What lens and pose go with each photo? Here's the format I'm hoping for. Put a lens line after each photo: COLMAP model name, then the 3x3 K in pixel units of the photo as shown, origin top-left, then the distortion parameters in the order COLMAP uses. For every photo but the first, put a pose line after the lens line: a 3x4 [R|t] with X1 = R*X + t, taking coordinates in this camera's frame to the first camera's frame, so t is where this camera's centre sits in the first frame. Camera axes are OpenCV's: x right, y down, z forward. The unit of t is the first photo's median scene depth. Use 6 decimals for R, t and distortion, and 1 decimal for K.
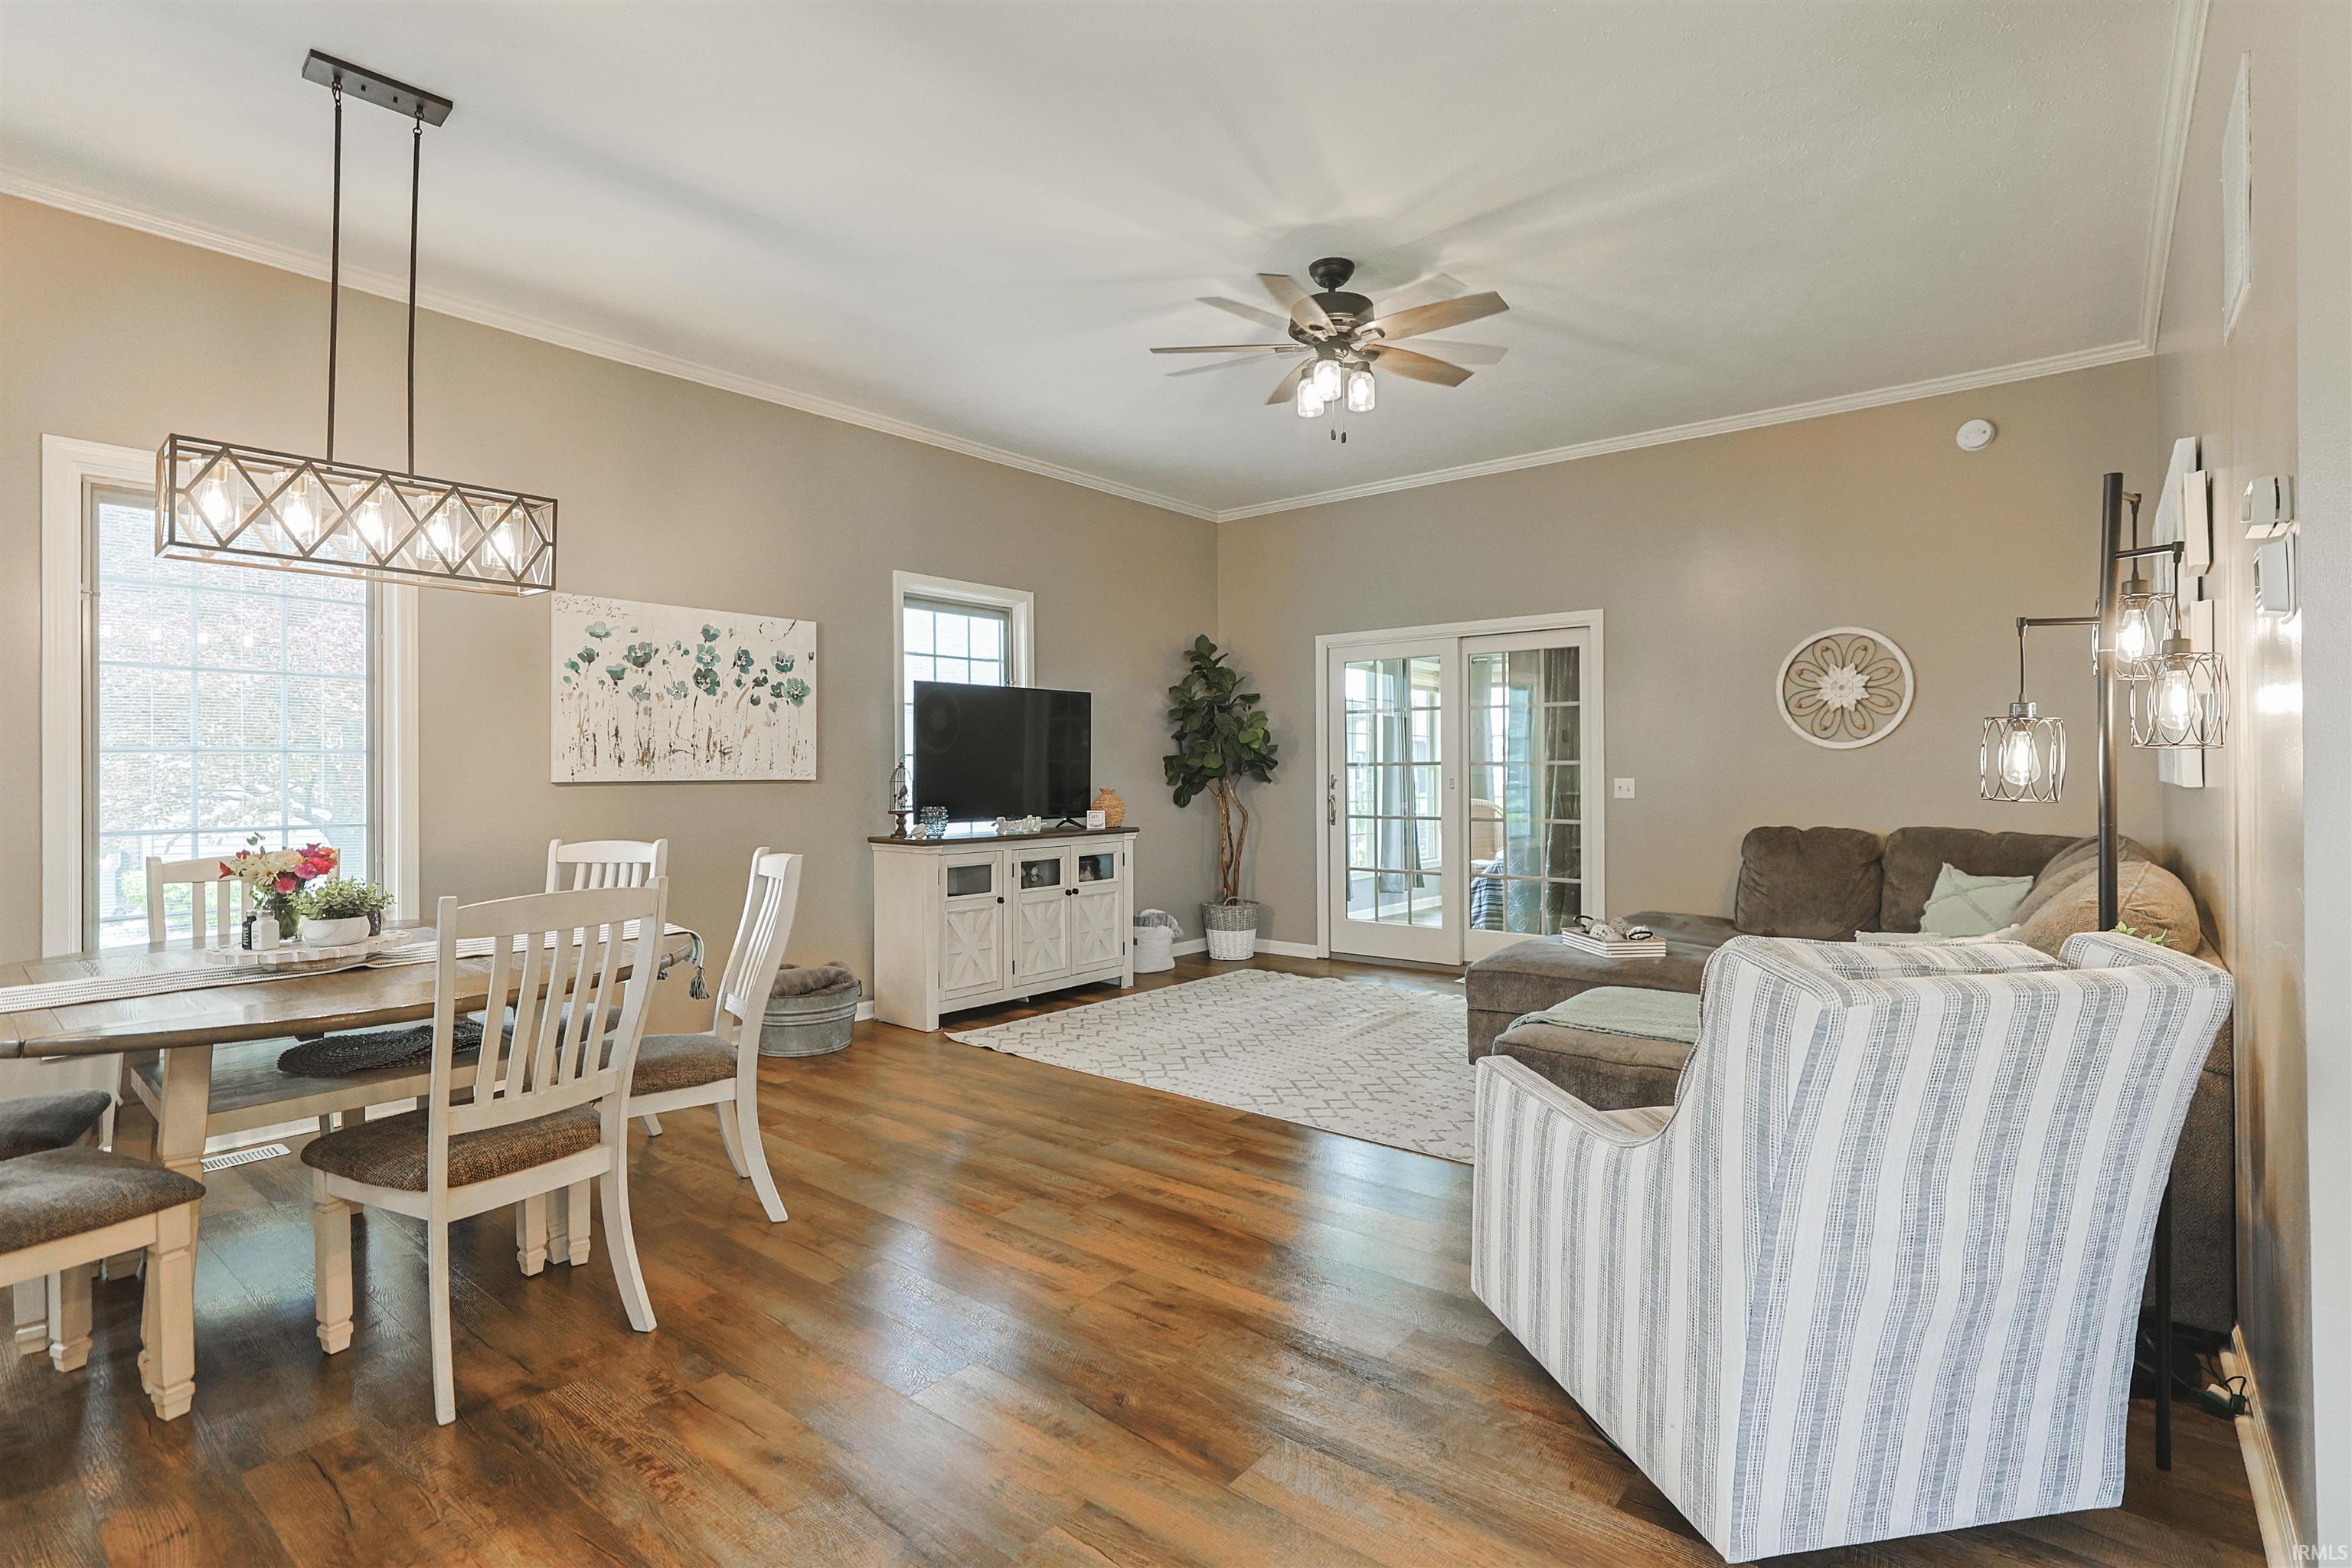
lens RADIAL K [[1135.9, 0, 1218.6], [0, 1135.9, 772.1], [0, 0, 1]] dist [0.002154, 0.001365]
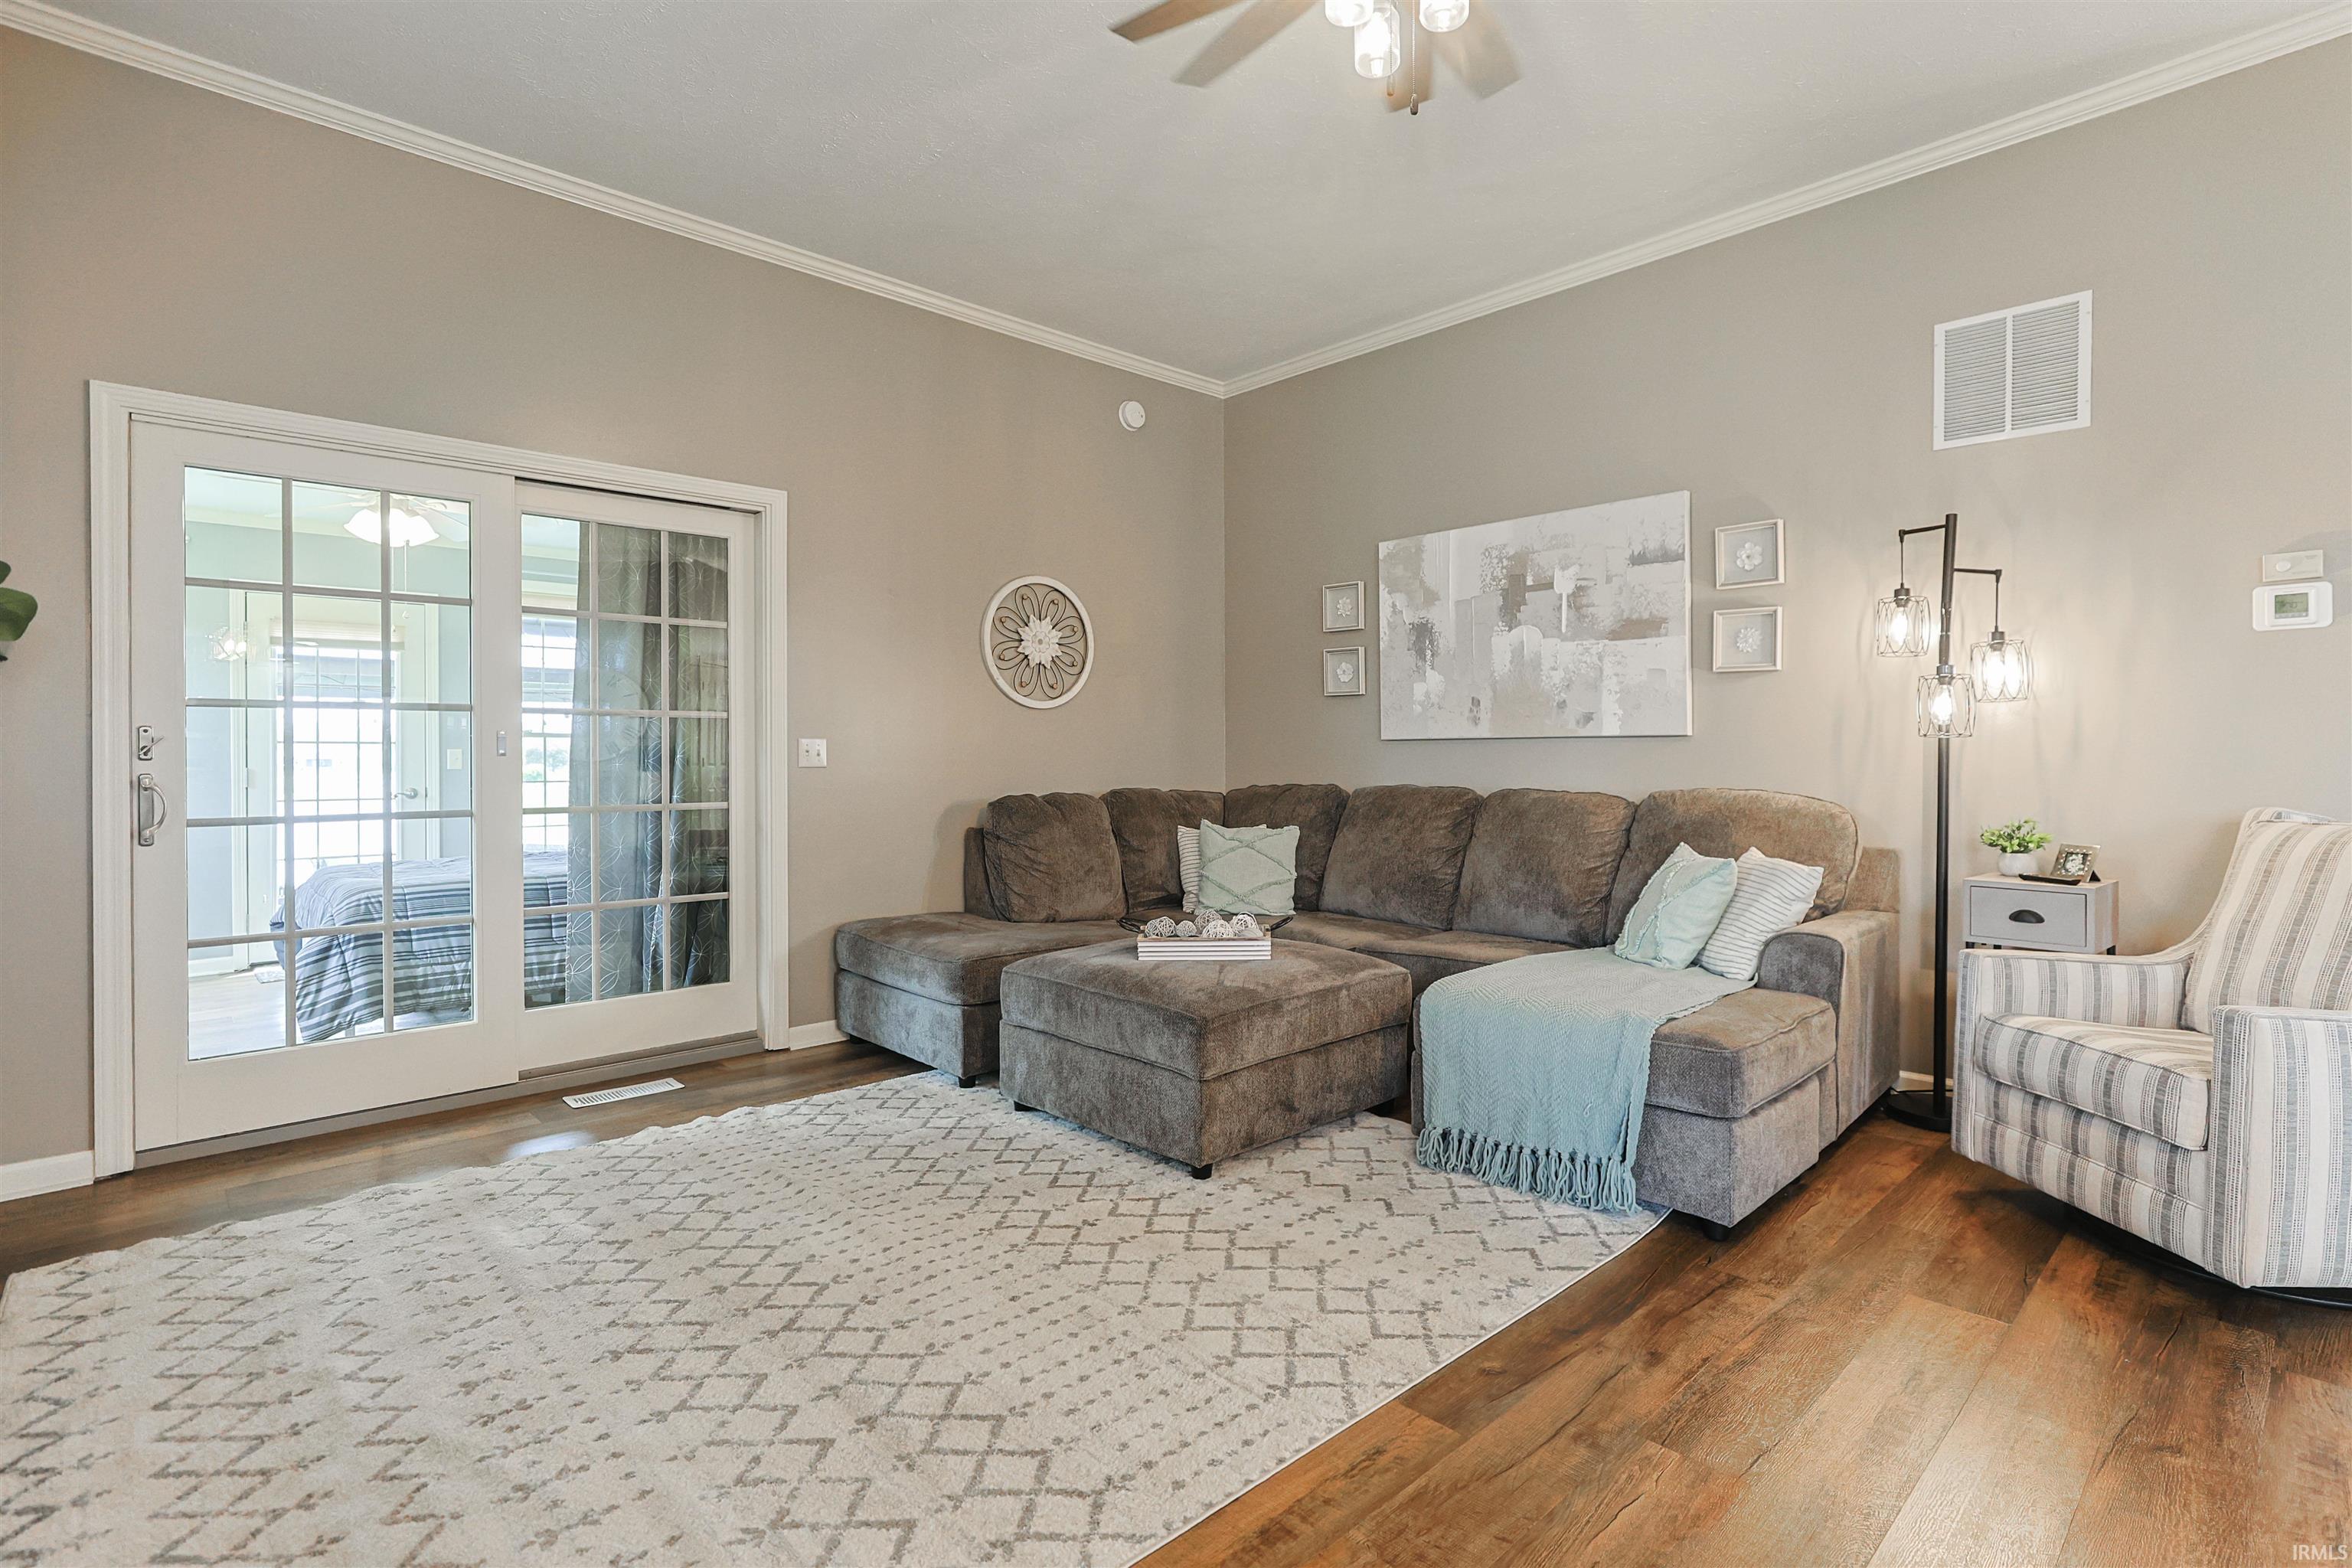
lens RADIAL K [[1122.2, 0, 1177.0], [0, 1122.2, 757.9], [0, 0, 1]] dist [-0.000742, 0.000190]
pose [[0.149285, 0.001529, 0.988793, -0.335252], [0.006517, 0.999976, -0.002530, 0.022774], [-0.988773, 0.006822, 0.149272, 0.756018]]
